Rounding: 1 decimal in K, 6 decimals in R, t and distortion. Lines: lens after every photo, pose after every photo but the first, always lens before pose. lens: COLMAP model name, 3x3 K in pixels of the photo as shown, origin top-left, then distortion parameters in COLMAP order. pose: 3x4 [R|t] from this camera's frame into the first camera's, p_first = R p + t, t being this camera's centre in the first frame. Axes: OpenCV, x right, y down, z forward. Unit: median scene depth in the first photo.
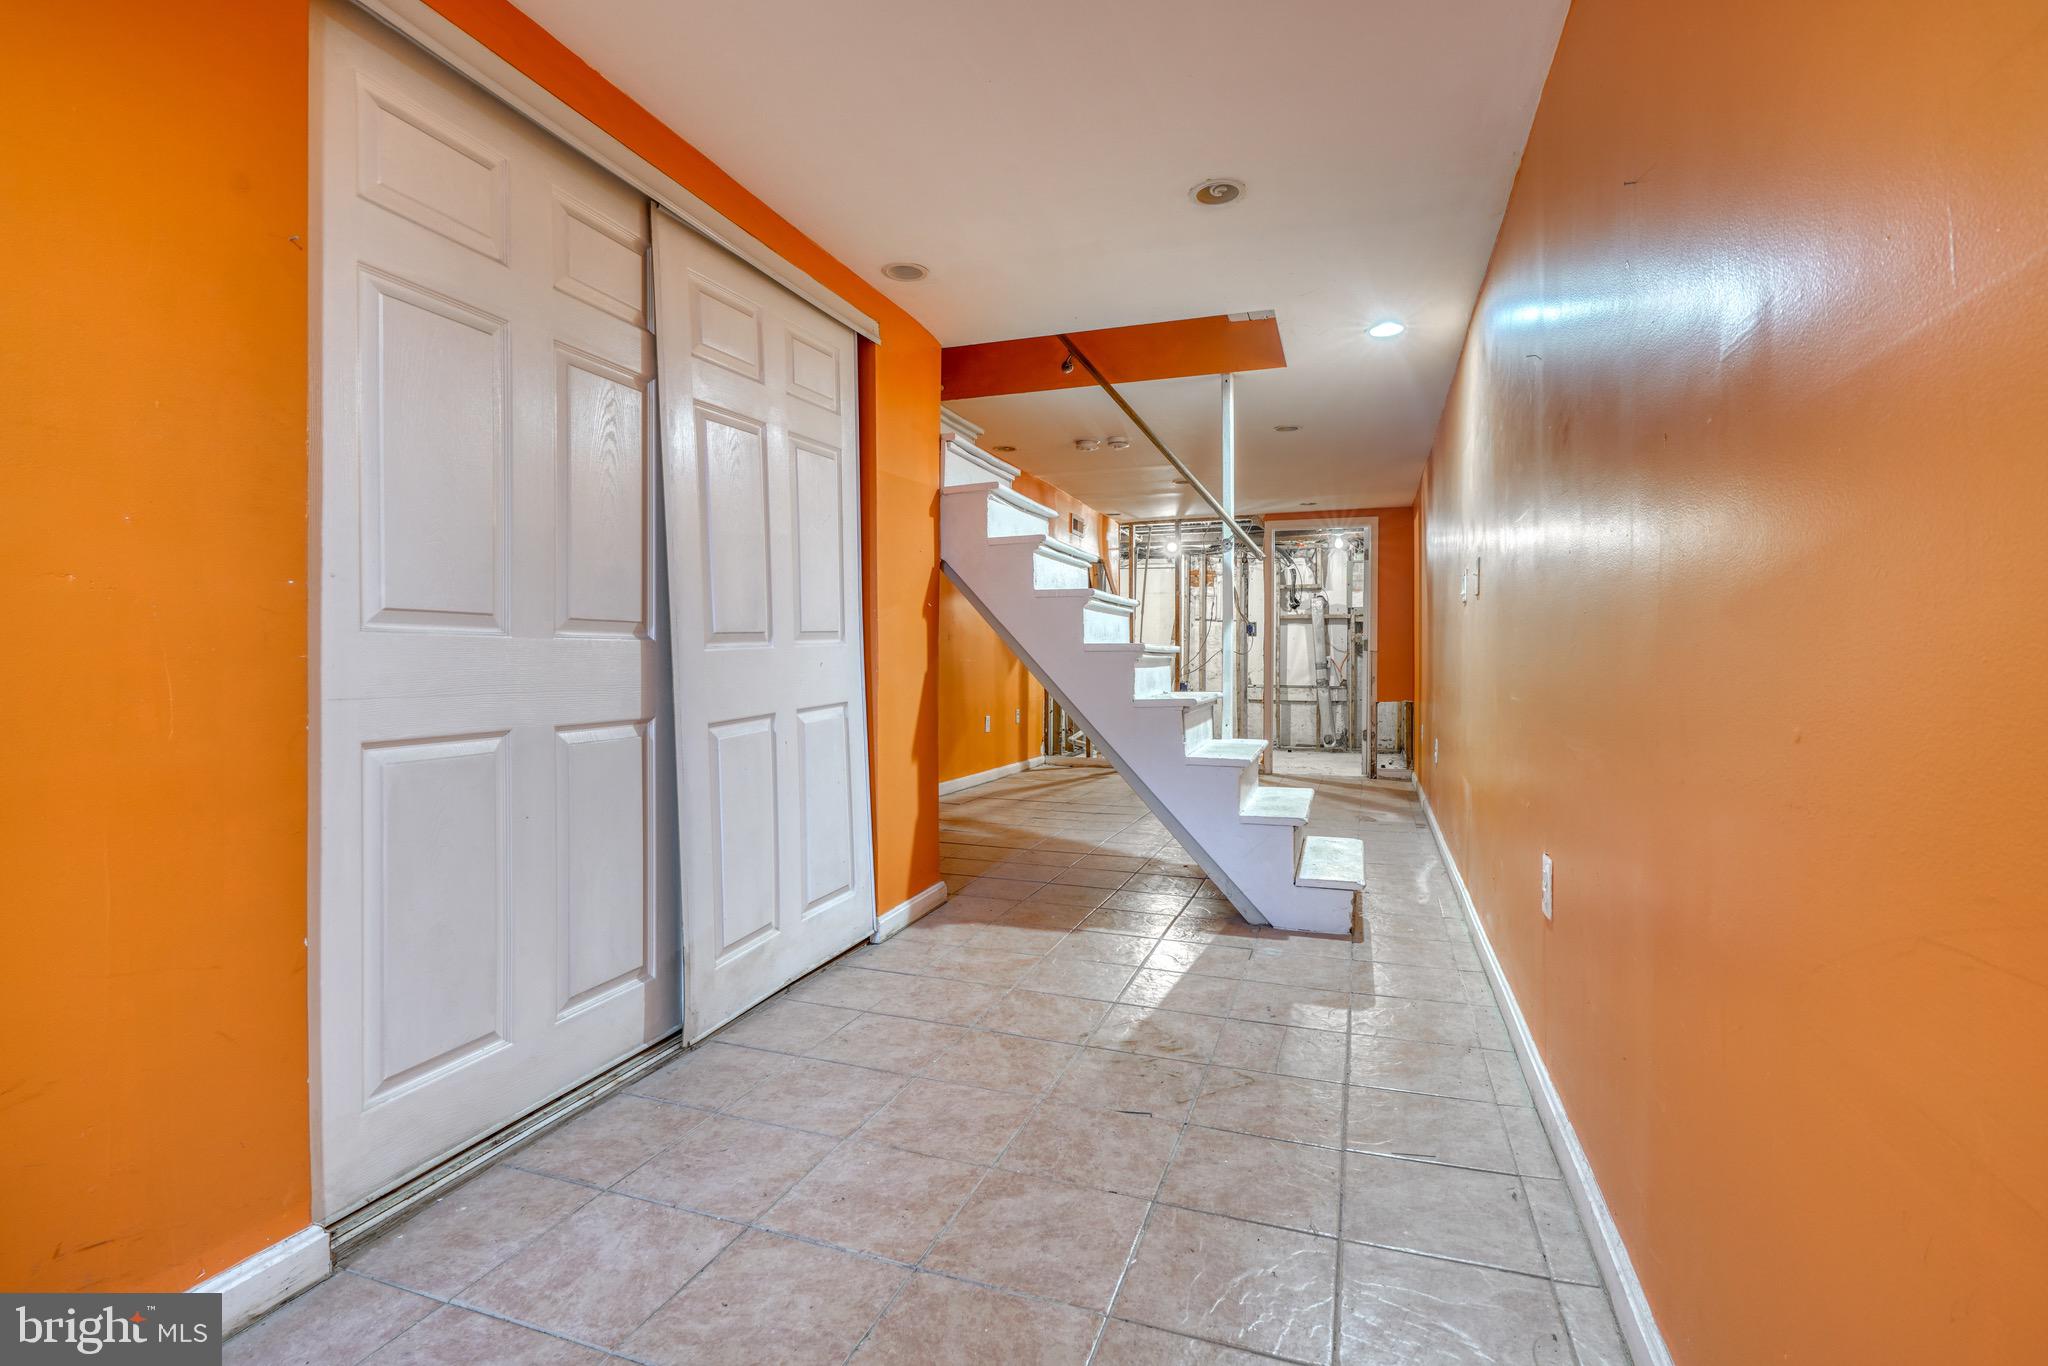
lens RADIAL K [[920.6, 0, 1014.0], [0, 920.6, 658.6], [0, 0, 1]] dist [-0.001153, 0.000196]
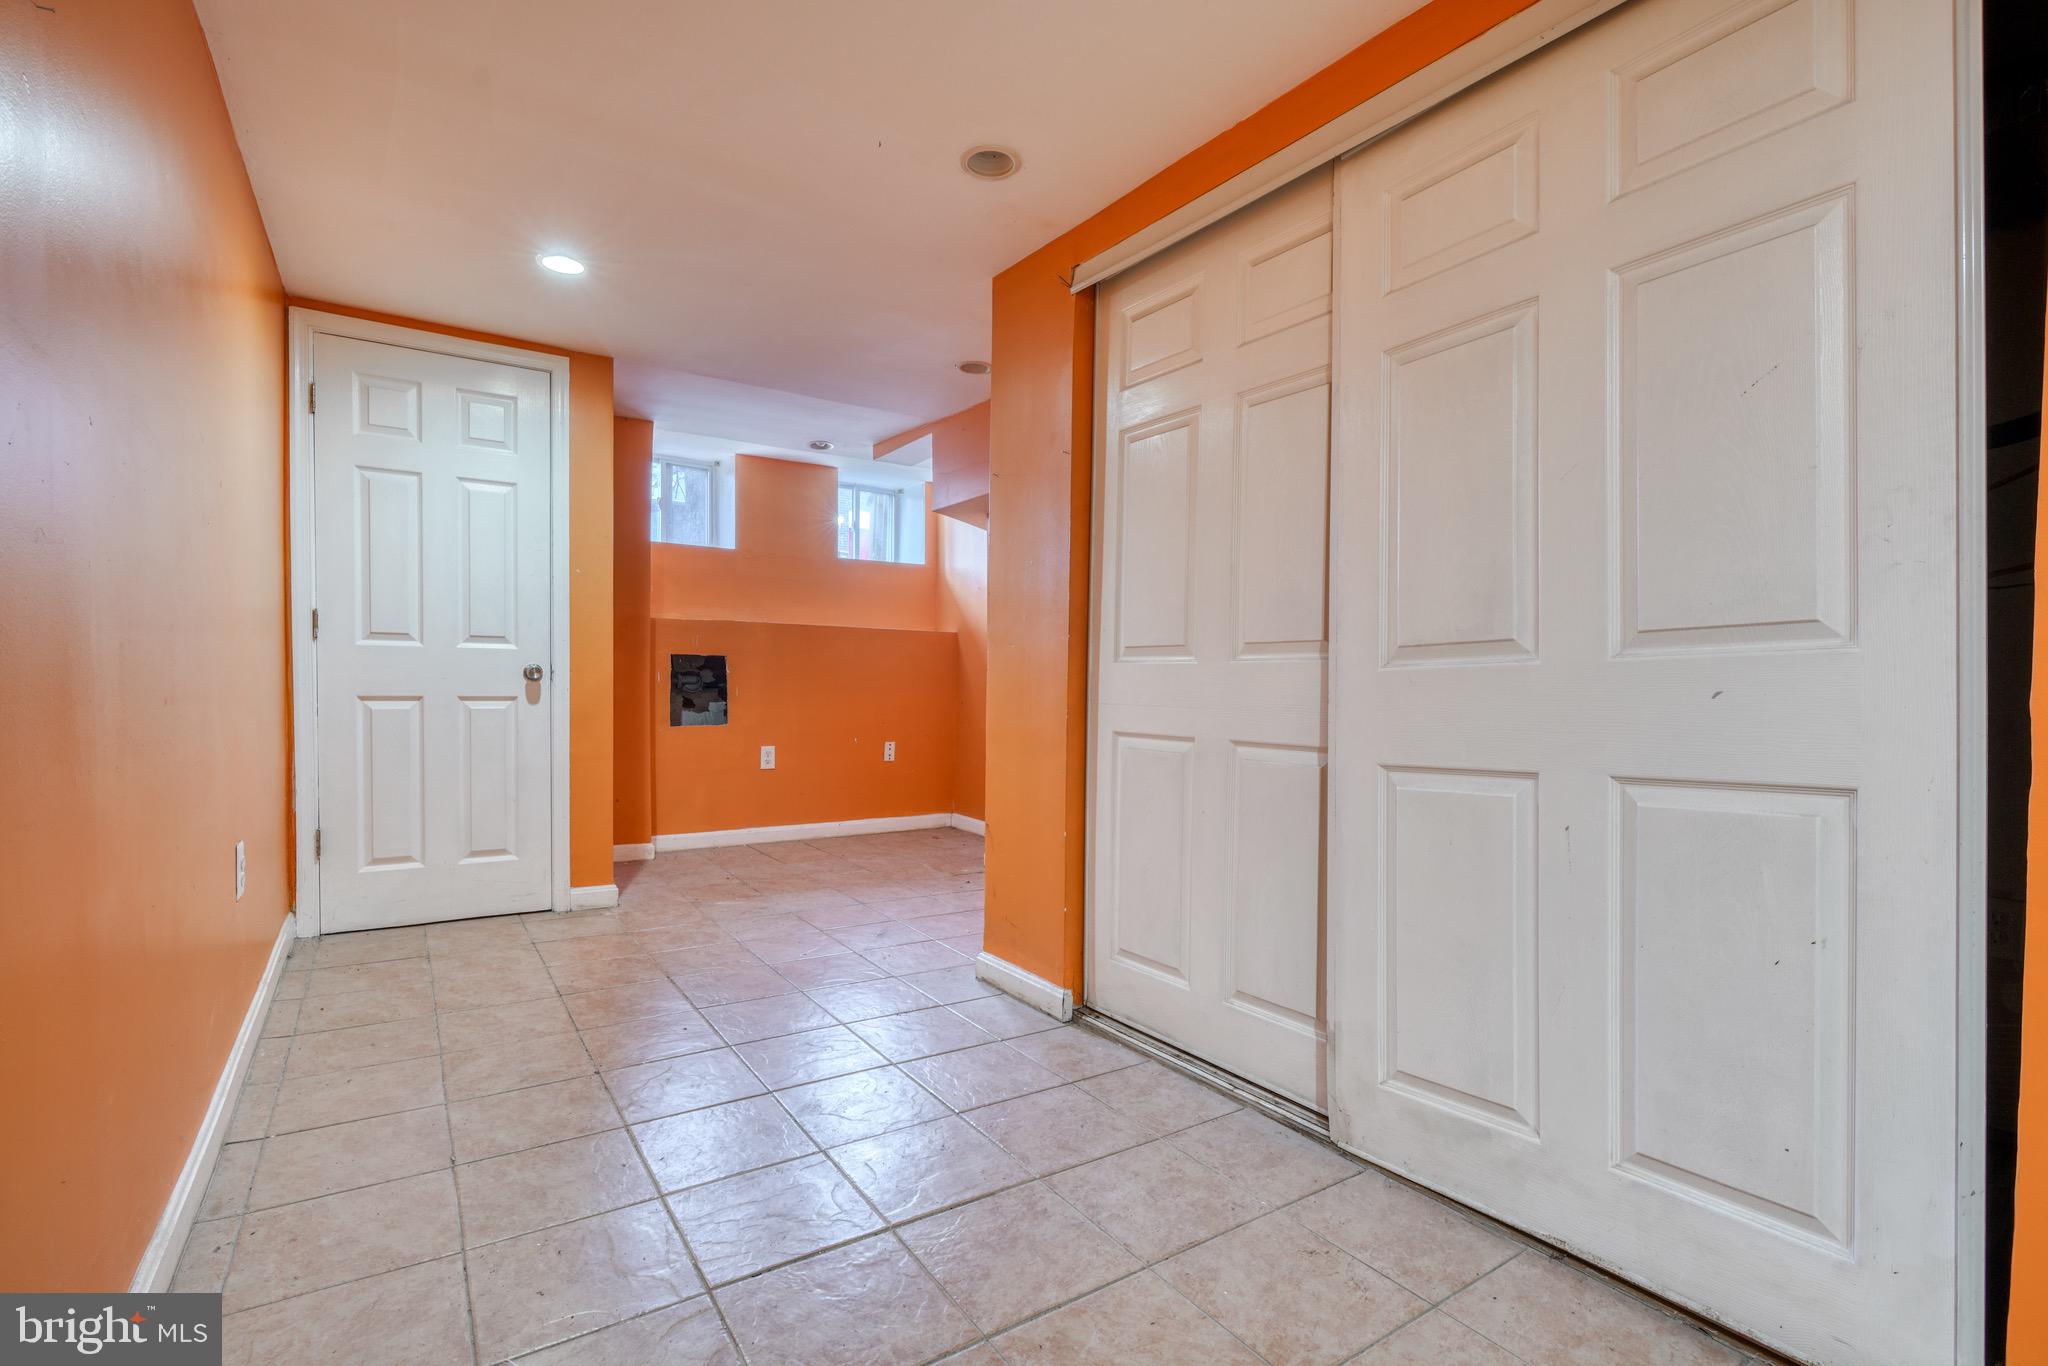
lens RADIAL K [[952.3, 0, 1024.1], [0, 952.3, 706.6], [0, 0, 1]] dist [-0.000426, -0.000018]
pose [[-0.578130, 0.013197, -0.815838, 0.540296], [-0.013615, 0.999574, 0.025817, 0.005167], [0.815831, 0.026033, -0.577704, 1.330997]]
